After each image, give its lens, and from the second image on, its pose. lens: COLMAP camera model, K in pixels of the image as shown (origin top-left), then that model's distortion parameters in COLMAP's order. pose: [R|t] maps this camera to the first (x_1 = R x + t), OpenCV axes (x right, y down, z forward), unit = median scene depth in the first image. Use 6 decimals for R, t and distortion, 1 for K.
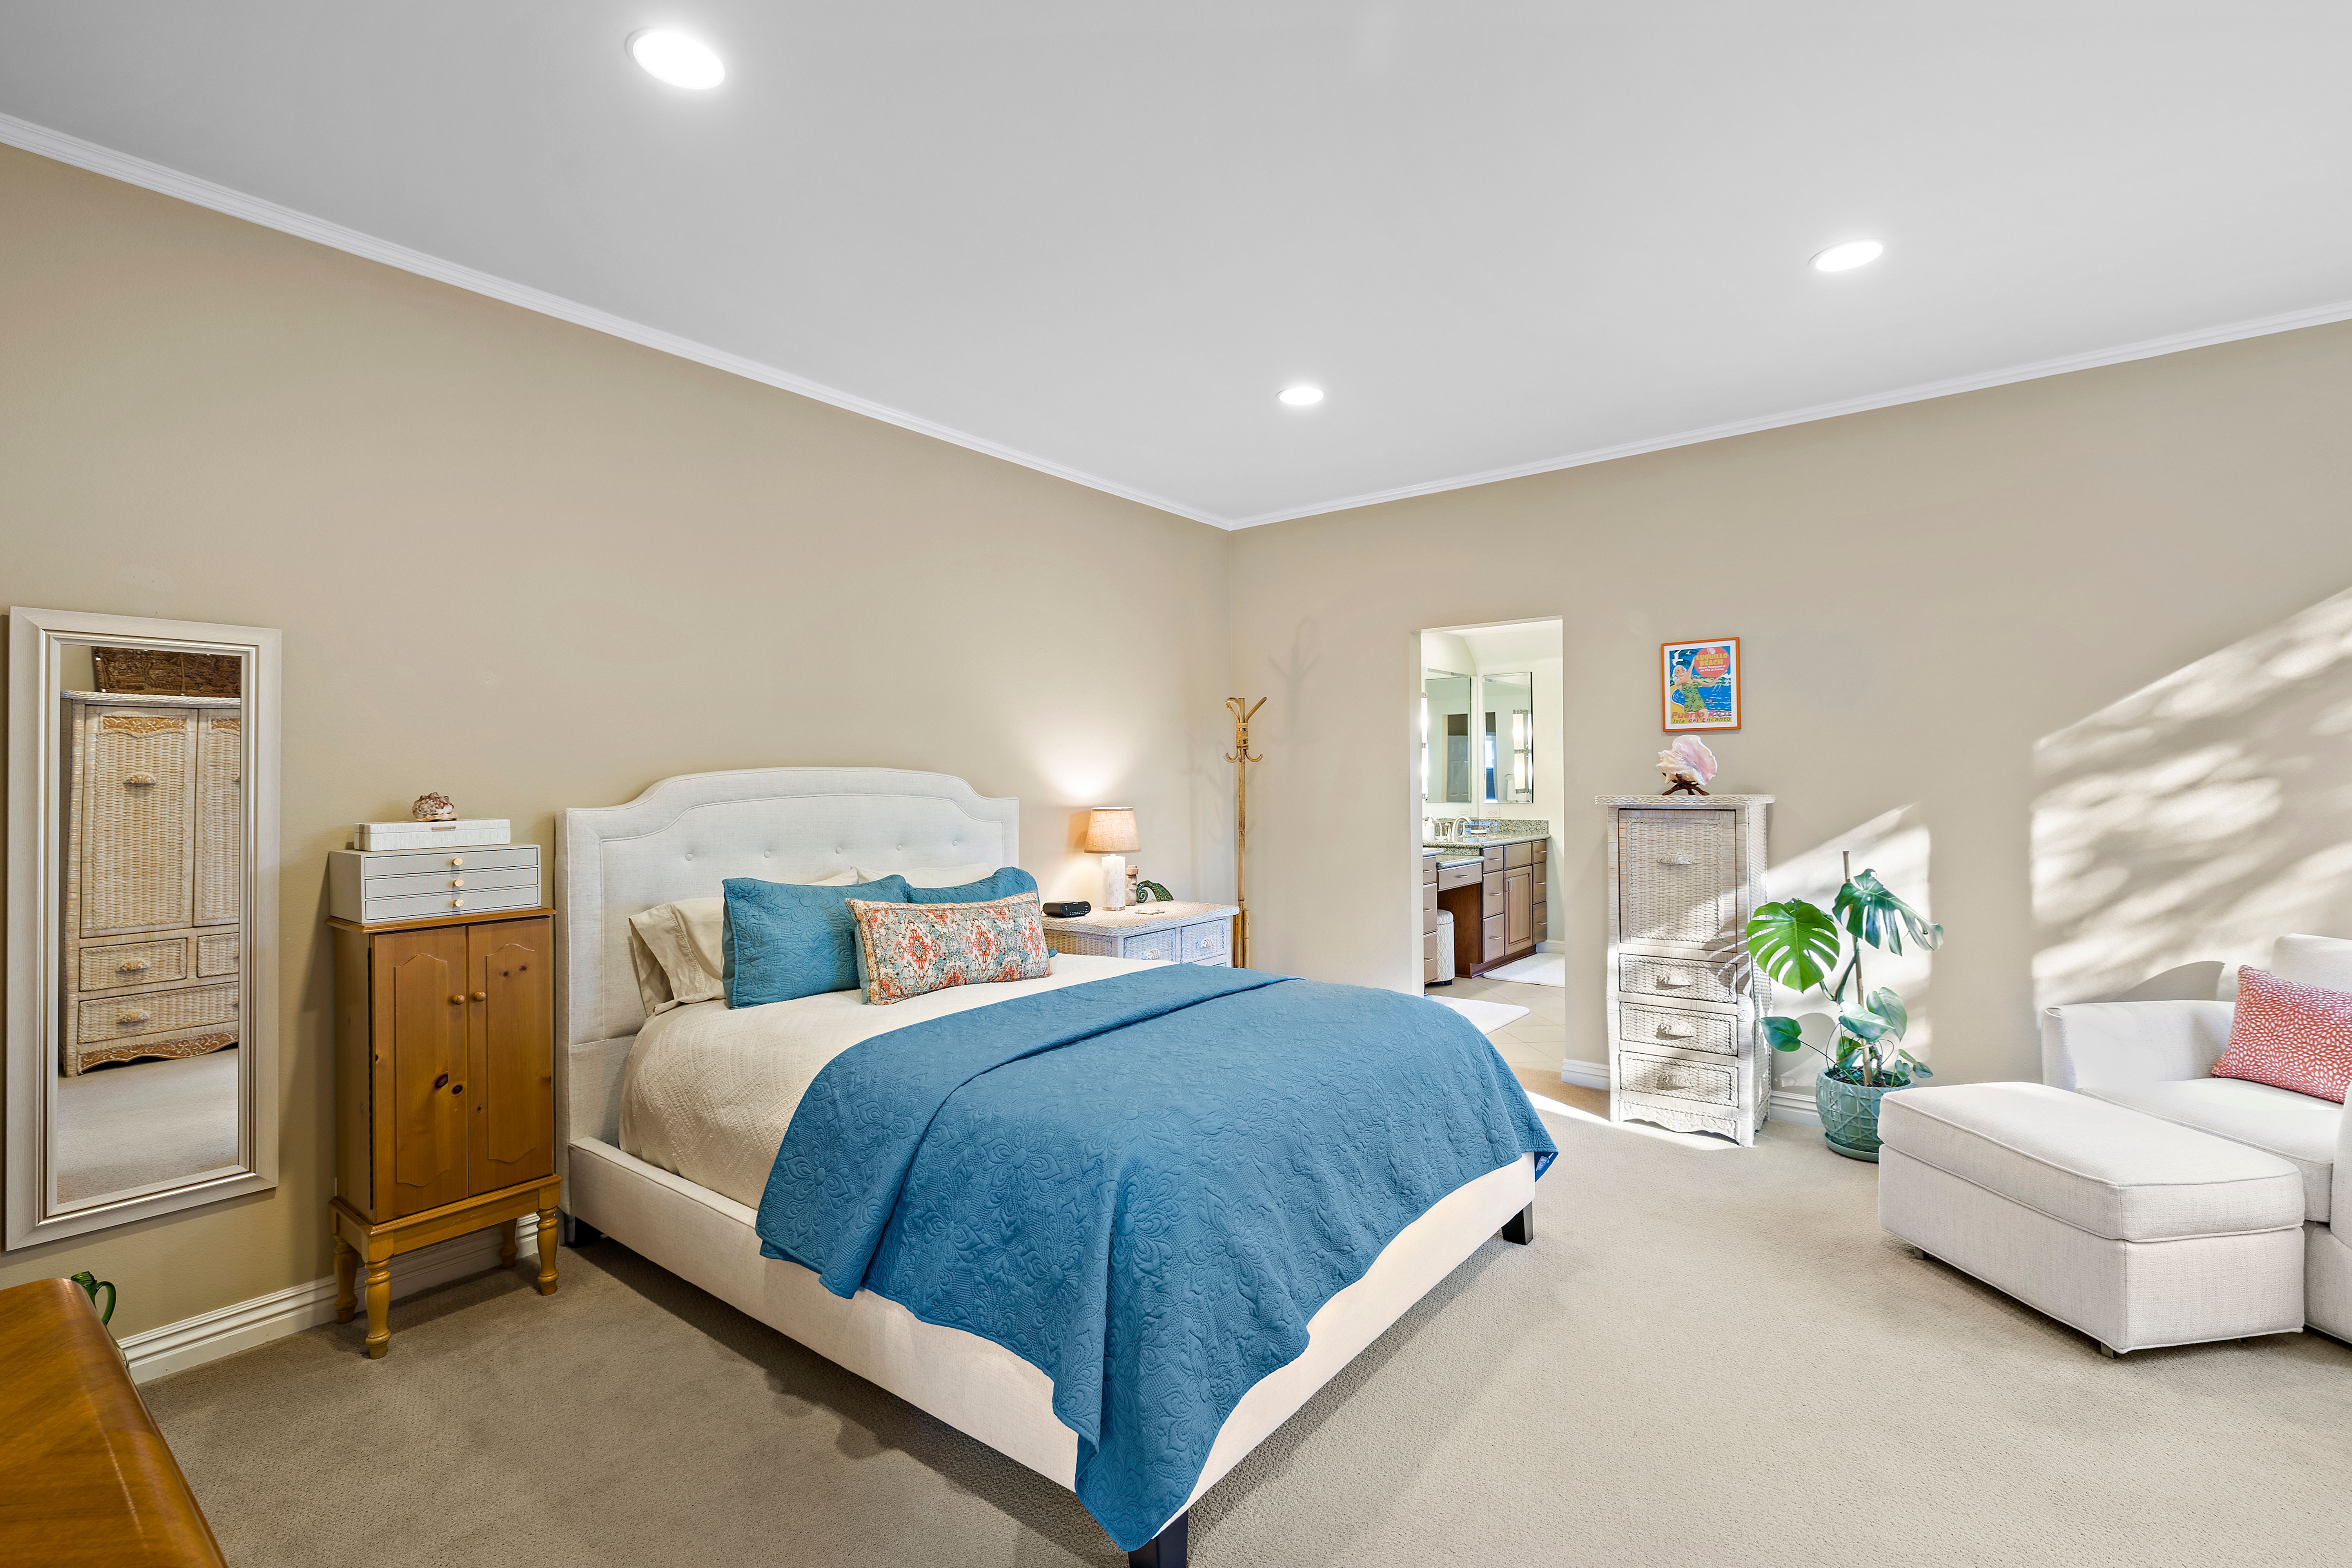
lens RADIAL K [[1025.0, 0, 1210.2], [0, 1025.0, 772.3], [0, 0, 1]] dist [0.002801, 0.000482]
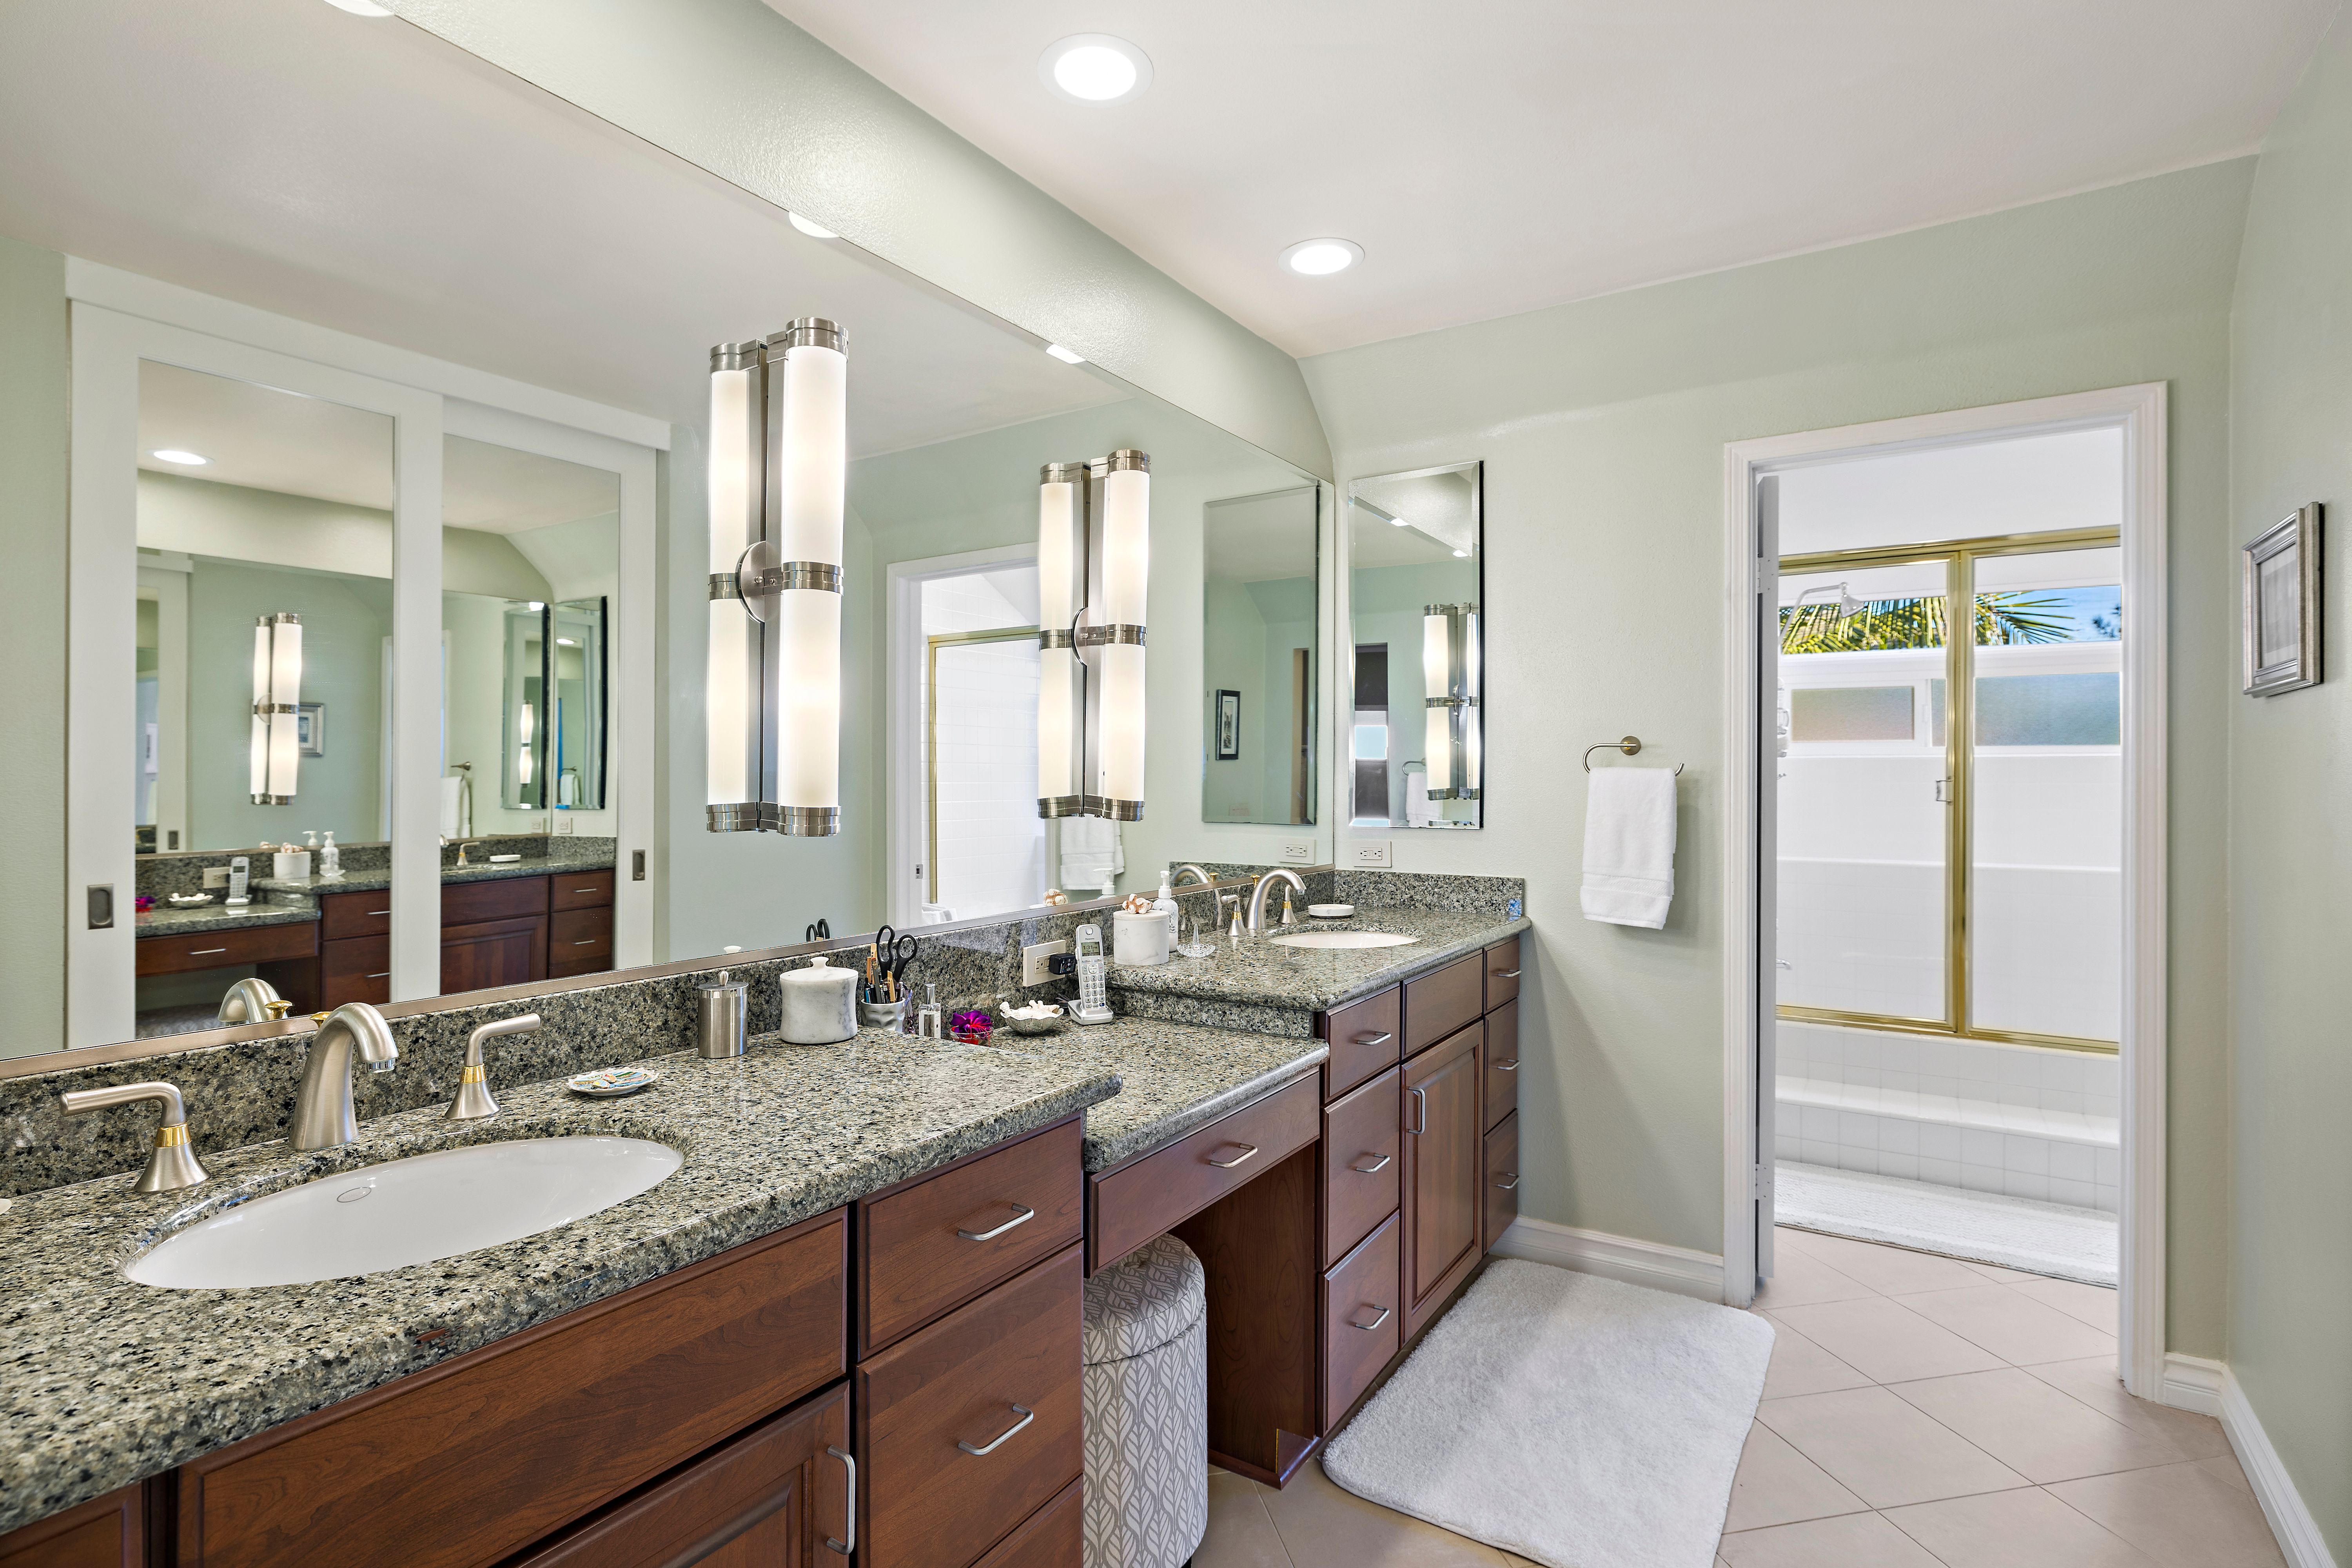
lens RADIAL K [[1117.3, 0, 1173.2], [0, 1117.3, 781.0], [0, 0, 1]] dist [0.001280, 0.000056]
pose [[0.996611, 0.011948, 0.081382, 0.379654], [-0.012847, 0.999862, 0.010527, 0.023684], [-0.081245, -0.011537, 0.996627, 1.342656]]
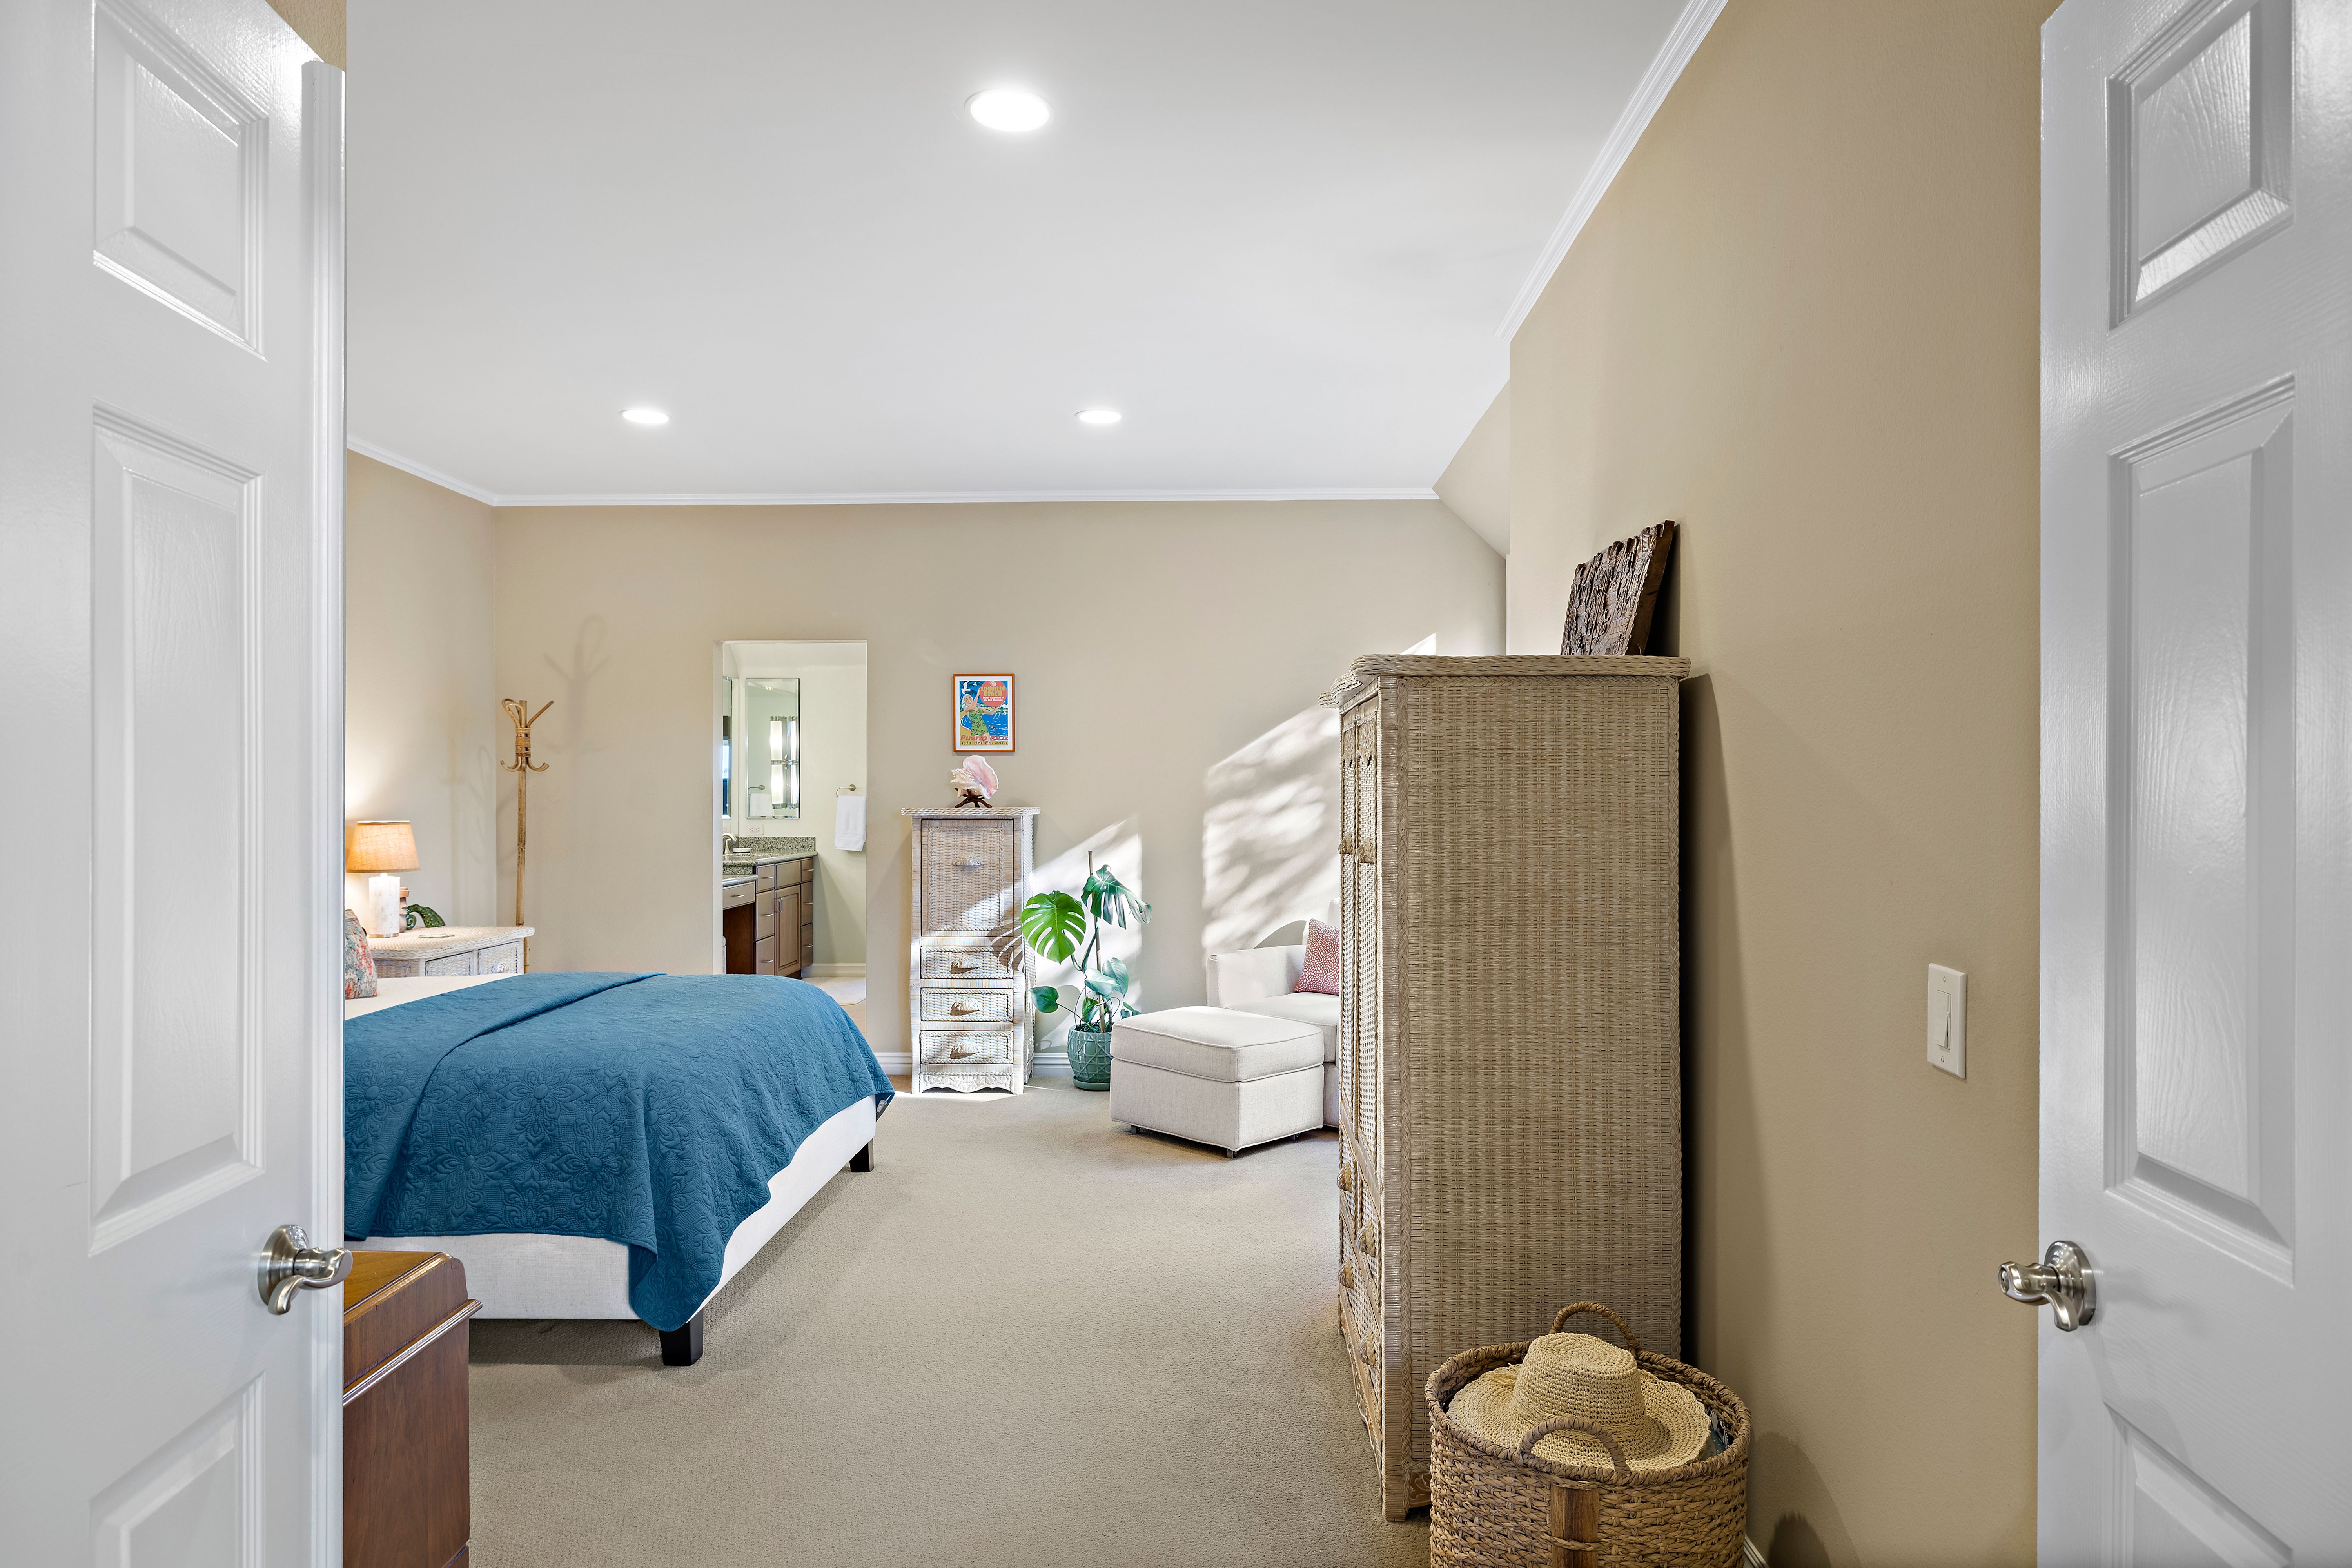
lens RADIAL K [[1336.9, 0, 1169.5], [0, 1336.9, 793.8], [0, 0, 1]] dist [-0.003699, -0.000082]
pose [[0.810455, 0.007977, 0.585746, -0.270701], [-0.012096, 0.999922, 0.003118, -0.000951], [-0.585676, -0.009612, 0.810488, -0.397697]]
